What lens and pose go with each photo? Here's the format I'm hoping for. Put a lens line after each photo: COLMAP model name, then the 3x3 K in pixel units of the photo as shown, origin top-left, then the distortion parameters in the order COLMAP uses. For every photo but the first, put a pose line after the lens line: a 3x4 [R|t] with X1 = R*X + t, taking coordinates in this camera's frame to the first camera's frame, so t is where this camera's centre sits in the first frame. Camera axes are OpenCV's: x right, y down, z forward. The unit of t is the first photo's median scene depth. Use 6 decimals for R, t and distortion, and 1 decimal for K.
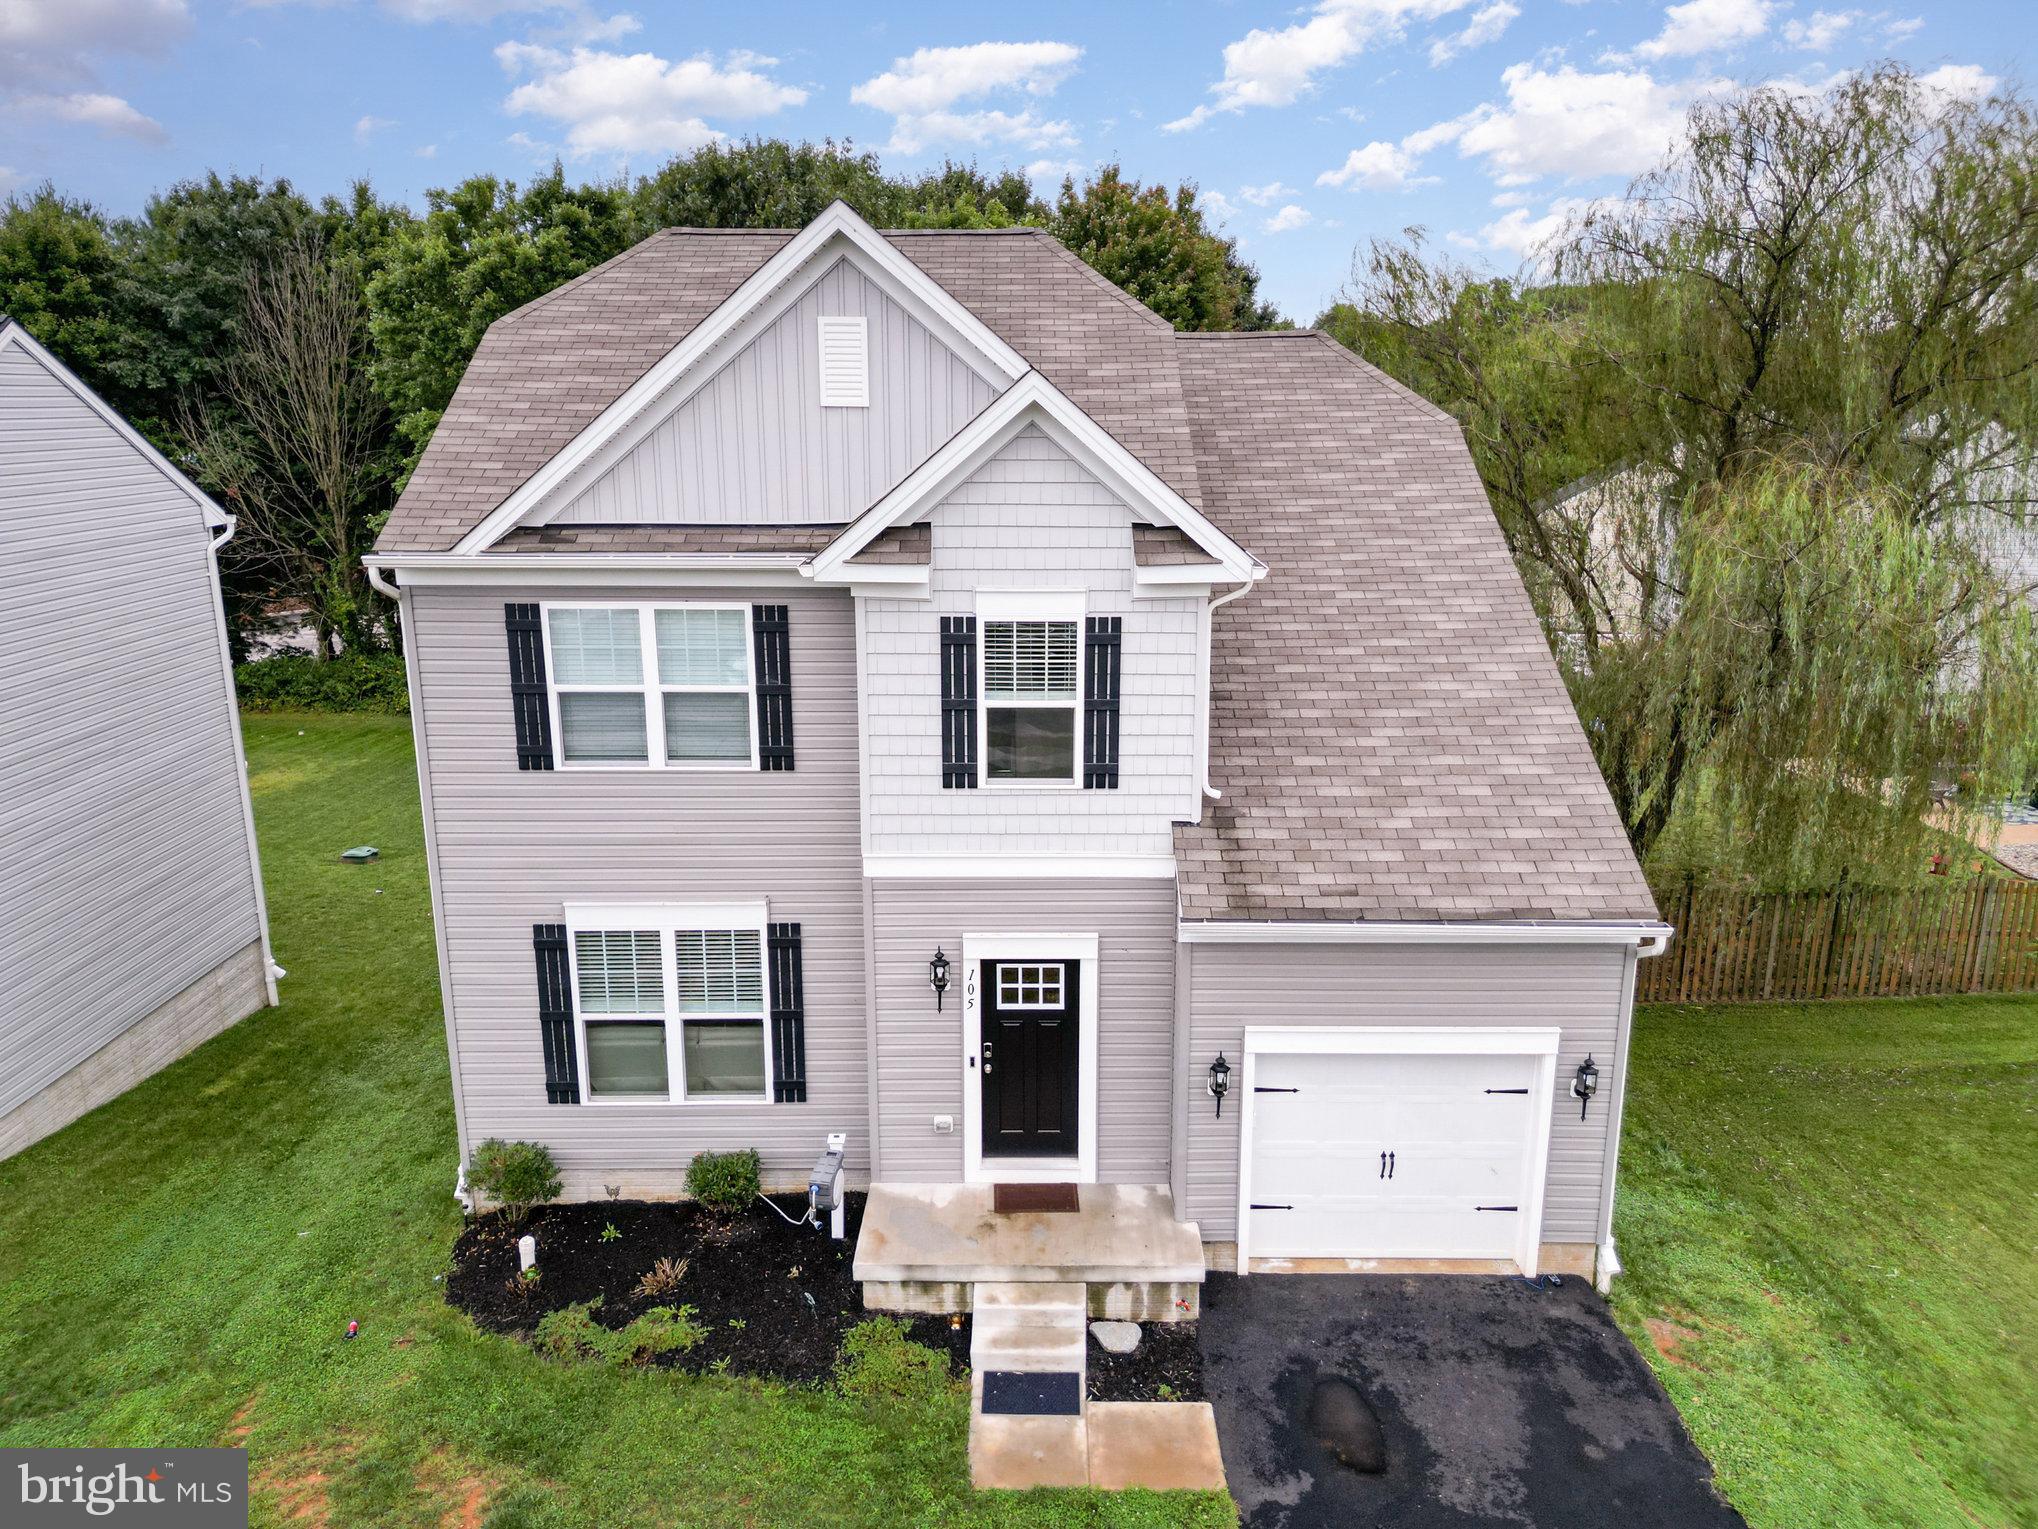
lens RADIAL K [[1425.1, 0, 1013.0], [0, 1425.1, 744.2], [0, 0, 1]] dist [0.060698, -0.015094]
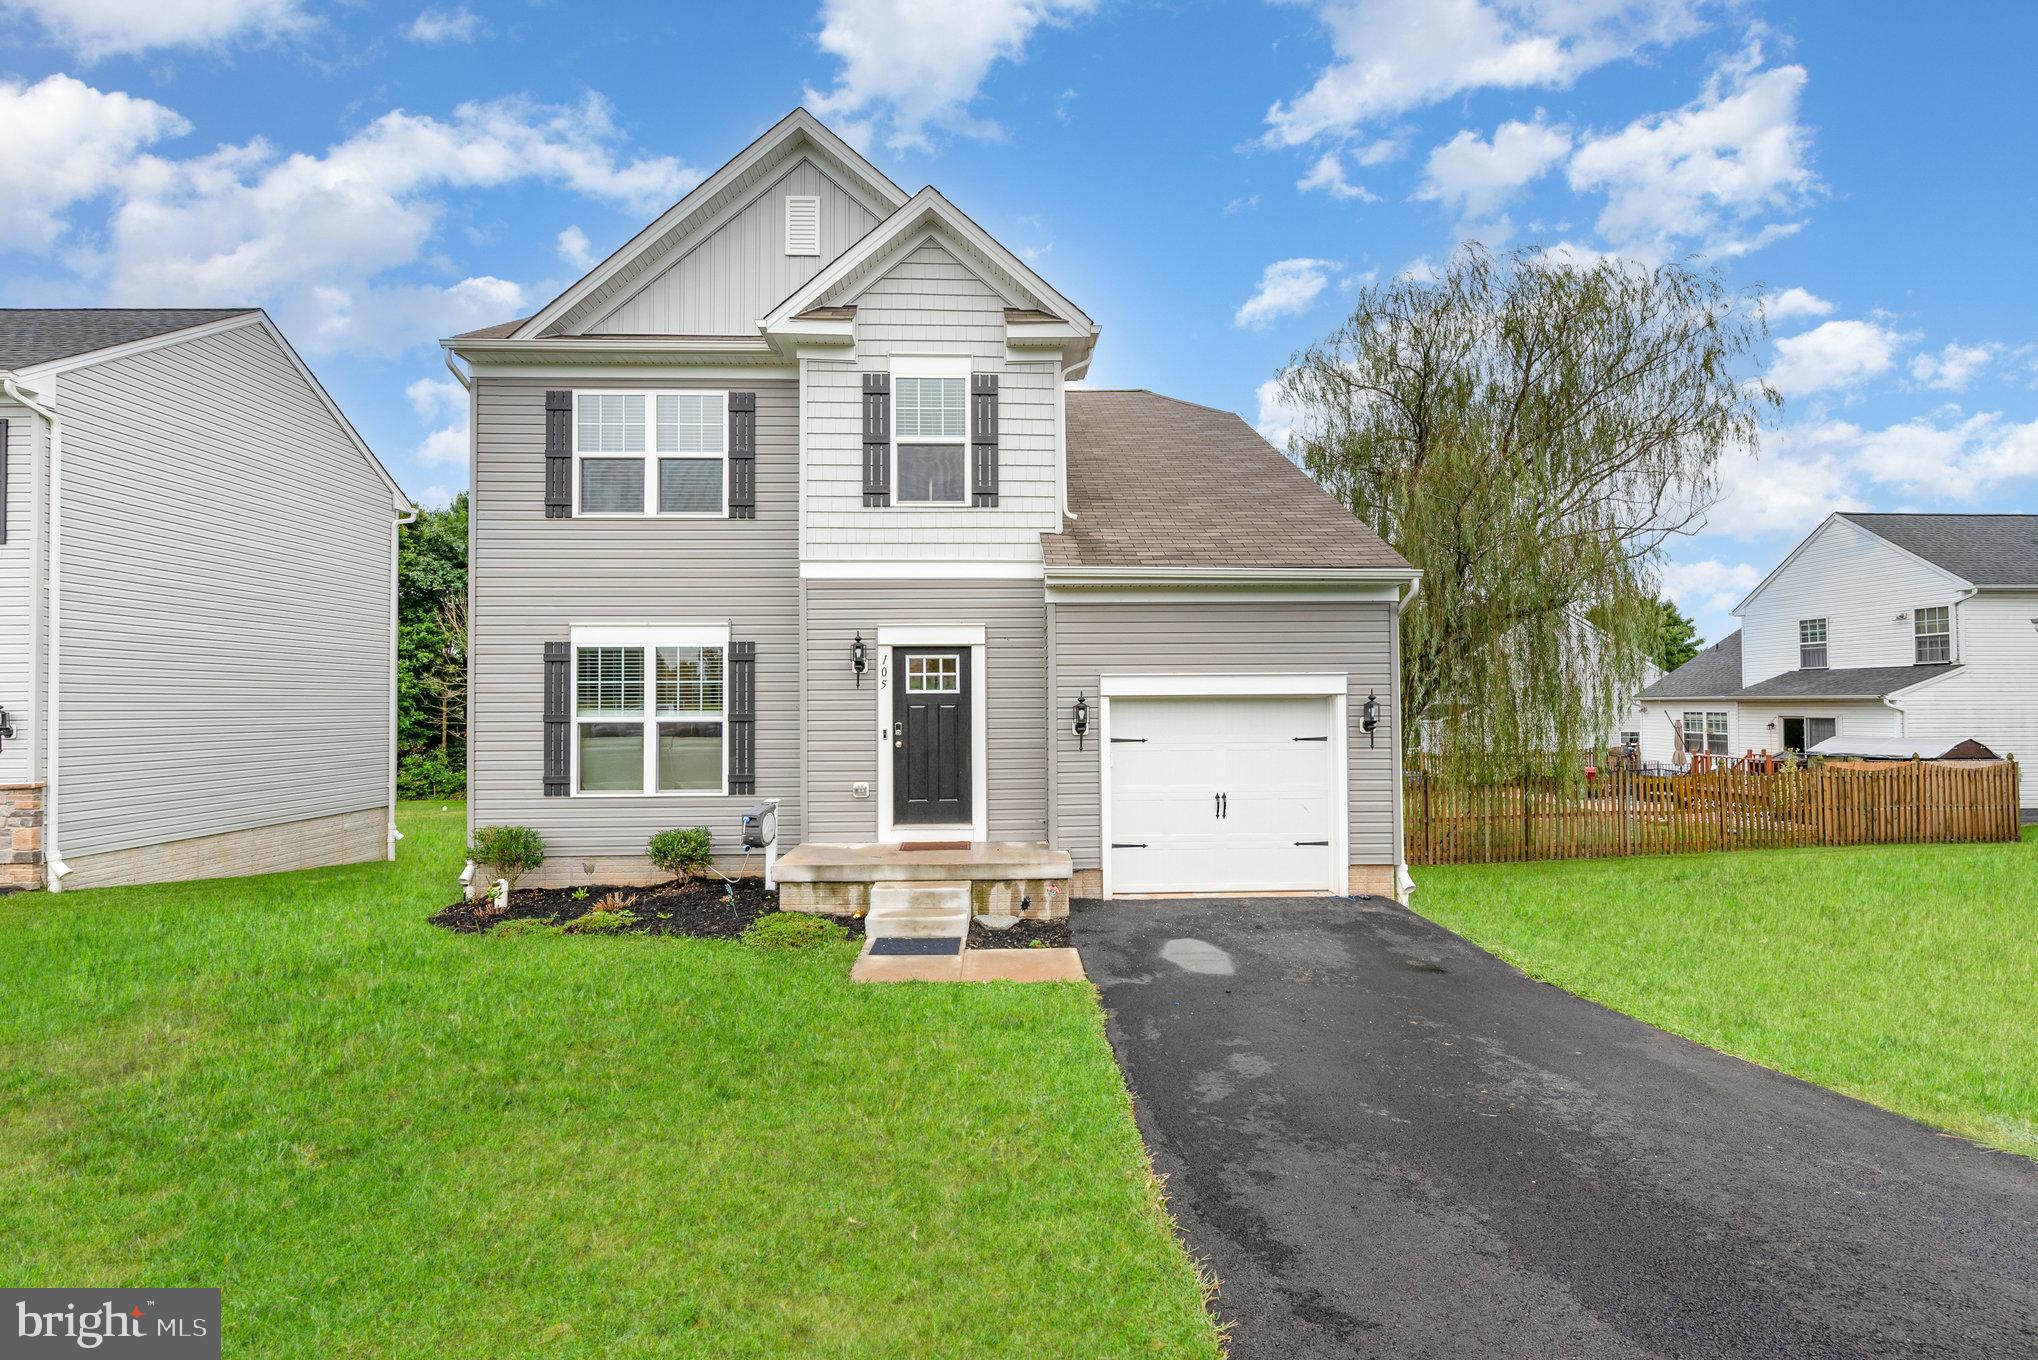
lens RADIAL K [[877.6, 0, 1011.4], [0, 877.6, 684.4], [0, 0, 1]] dist [0.003176, -0.000212]
pose [[0.999517, -0.003037, 0.030914, 0.059268], [0.011036, 0.964995, -0.262036, 0.391740], [-0.029036, 0.262251, 0.964563, 0.258872]]
